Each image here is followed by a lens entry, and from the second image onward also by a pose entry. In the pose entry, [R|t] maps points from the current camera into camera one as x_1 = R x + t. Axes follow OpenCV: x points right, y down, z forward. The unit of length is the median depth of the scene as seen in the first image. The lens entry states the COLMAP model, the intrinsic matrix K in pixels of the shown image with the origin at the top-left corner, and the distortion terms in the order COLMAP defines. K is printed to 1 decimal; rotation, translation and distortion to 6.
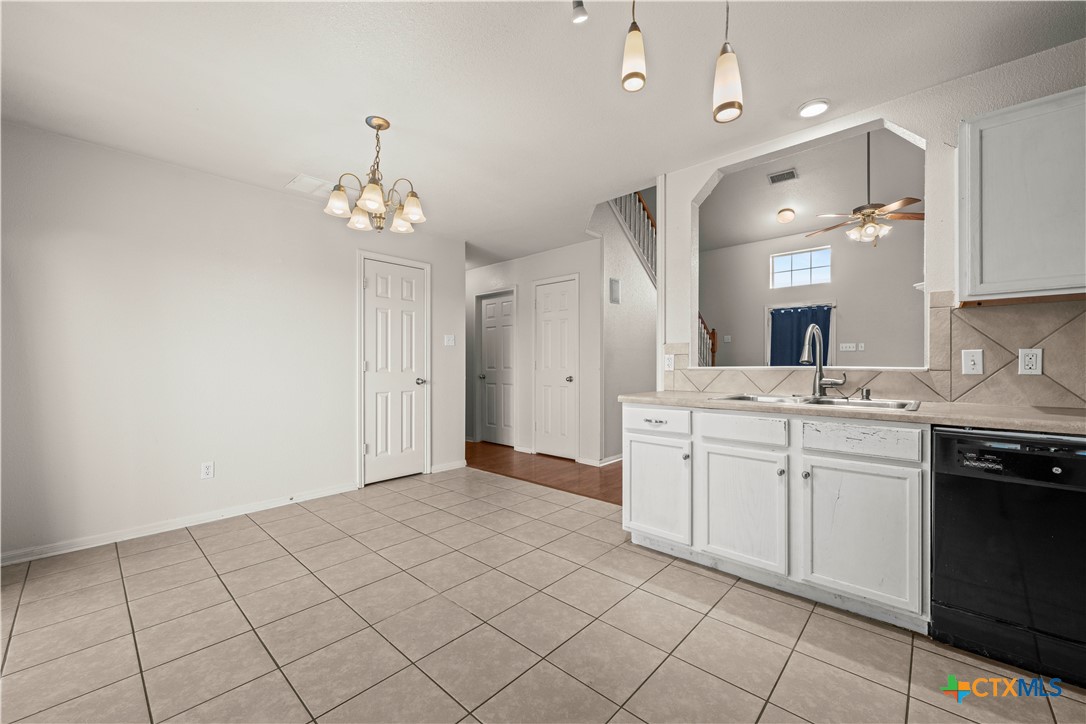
lens RADIAL K [[427.6, 0, 549.1], [0, 427.6, 363.5], [0, 0, 1]] dist [-0.000067, -0.000123]
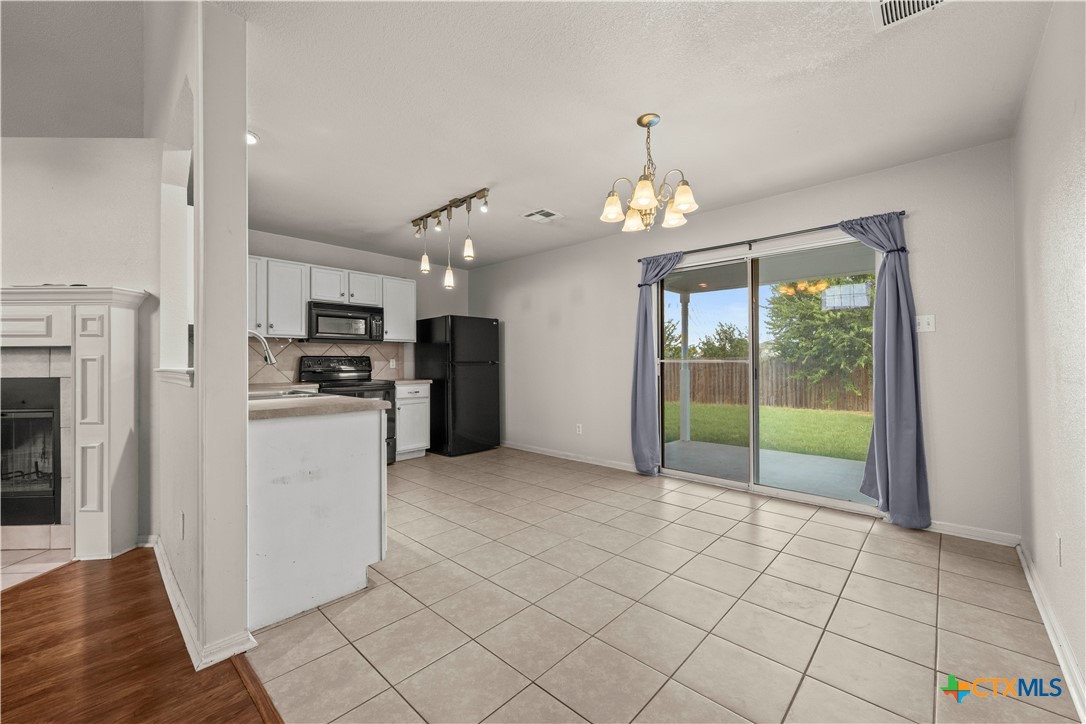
lens RADIAL K [[426.0, 0, 549.6], [0, 426.0, 358.0], [0, 0, 1]] dist [0.000407, 0.000125]
pose [[-0.999948, 0.005788, 0.008445, -0.095135], [0.005673, 0.999892, -0.013540, 0.001466], [-0.008522, -0.013491, -0.999873, 1.080670]]
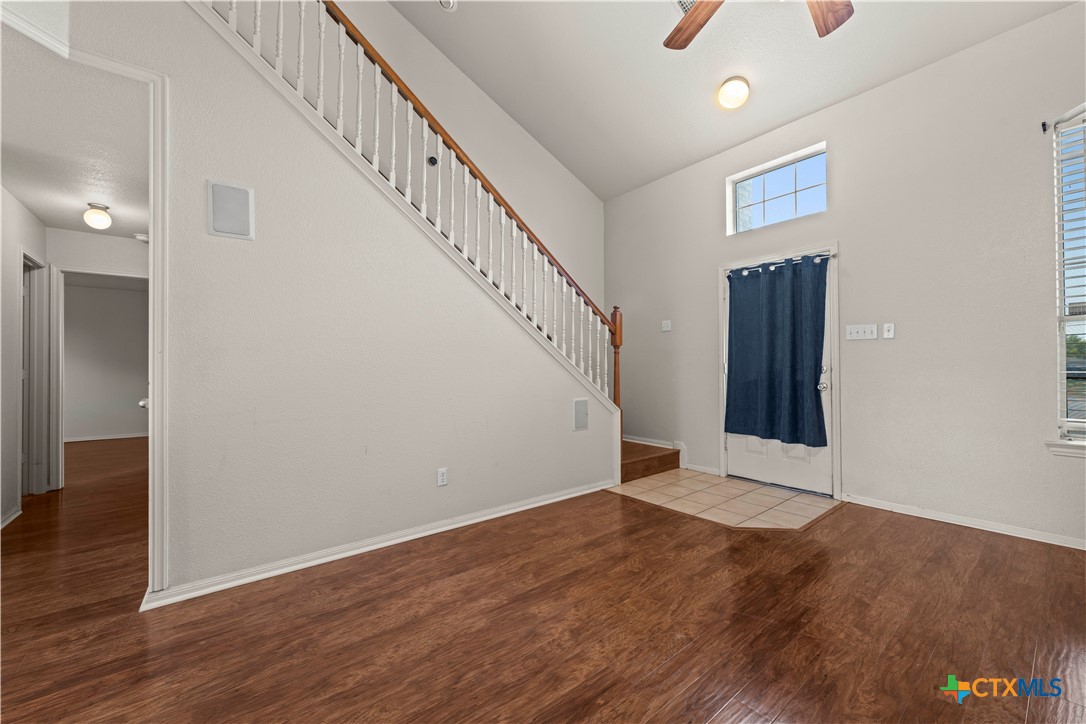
lens RADIAL K [[427.6, 0, 549.1], [0, 427.6, 363.5], [0, 0, 1]] dist [-0.000067, -0.000123]
pose [[0.988344, -0.008887, -0.151980, 0.616925], [0.007941, 0.999945, -0.006827, -0.000167], [0.152033, 0.005541, 0.988360, 0.662768]]
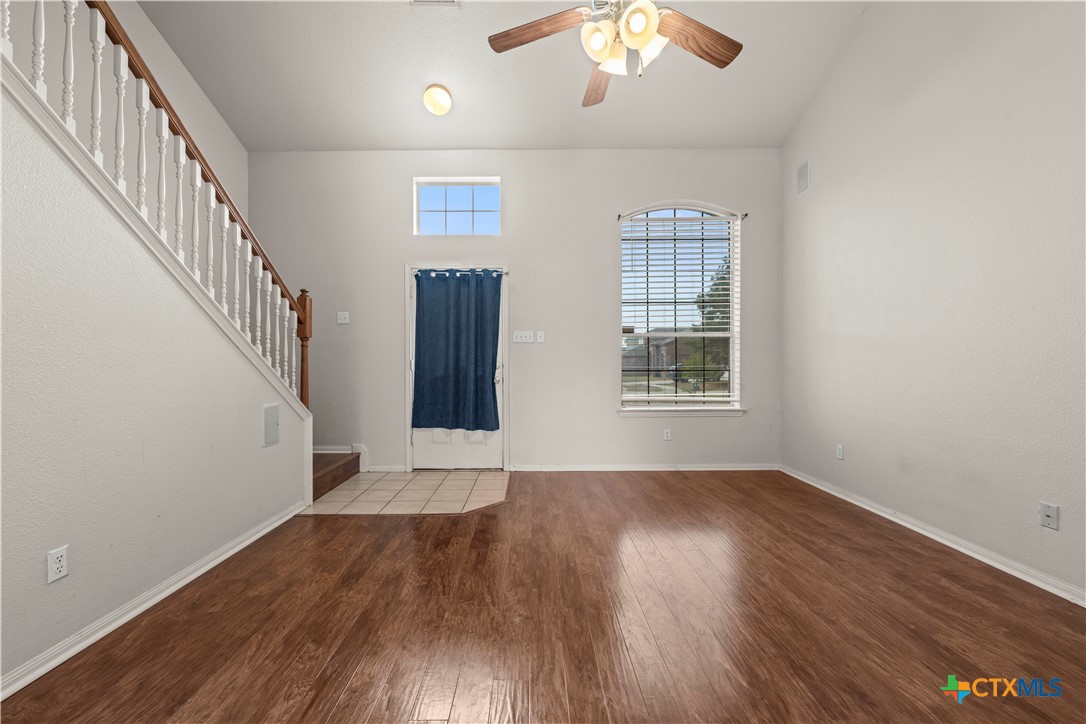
lens RADIAL K [[431.6, 0, 535.3], [0, 431.6, 365.8], [0, 0, 1]] dist [-0.000354, -0.000175]
pose [[0.739848, -0.008184, 0.672724, 0.404118], [0.001790, 0.999946, 0.010196, -0.000482], [-0.672771, -0.006339, 0.739823, 0.754604]]
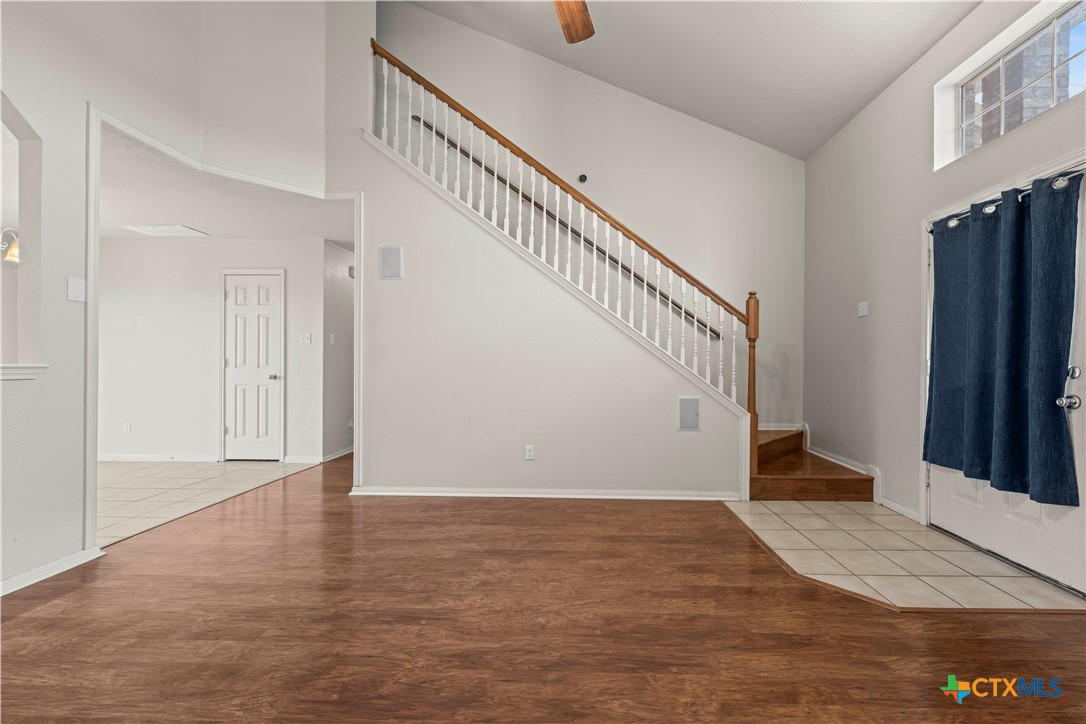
lens RADIAL K [[433.9, 0, 566.3], [0, 433.9, 362.8], [0, 0, 1]] dist [-0.000111, -0.000271]
pose [[0.649718, 0.003923, -0.760166, 1.012966], [-0.003174, 0.999992, 0.002448, 0.000274], [0.760169, 0.000822, 0.649725, 0.820929]]
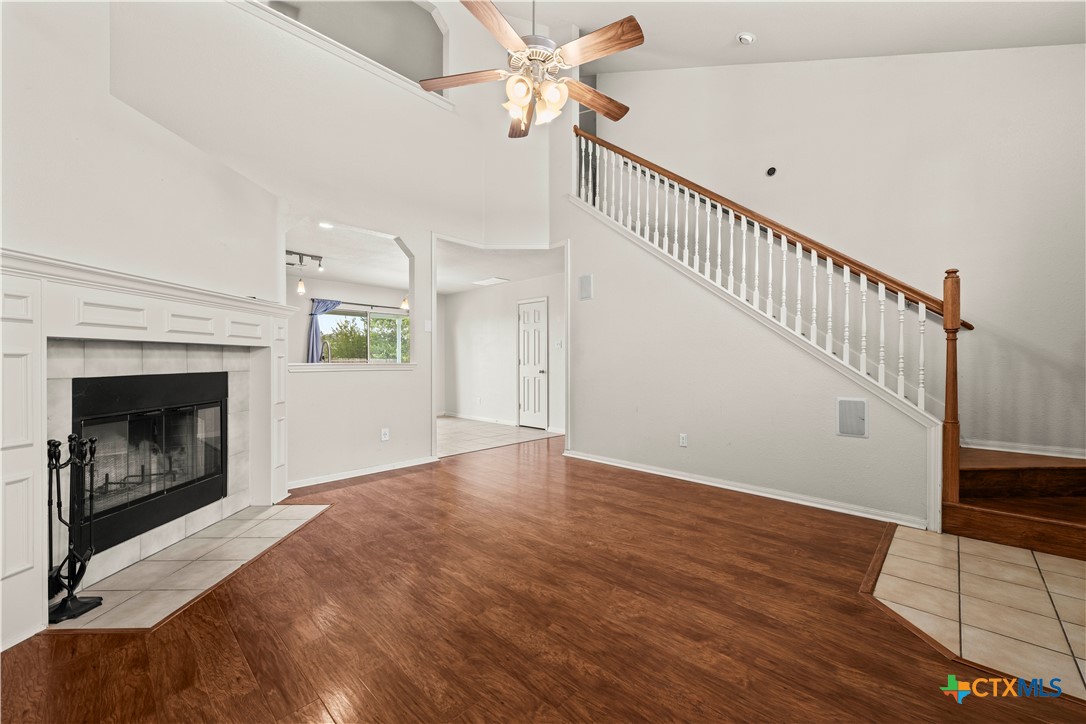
lens RADIAL K [[427.6, 0, 549.1], [0, 427.6, 363.5], [0, 0, 1]] dist [-0.000067, -0.000123]
pose [[-0.026837, 0.006884, -0.999616, 1.267528], [0.003258, 0.999972, 0.006799, 0.000127], [0.999635, -0.003074, -0.026859, 1.038172]]
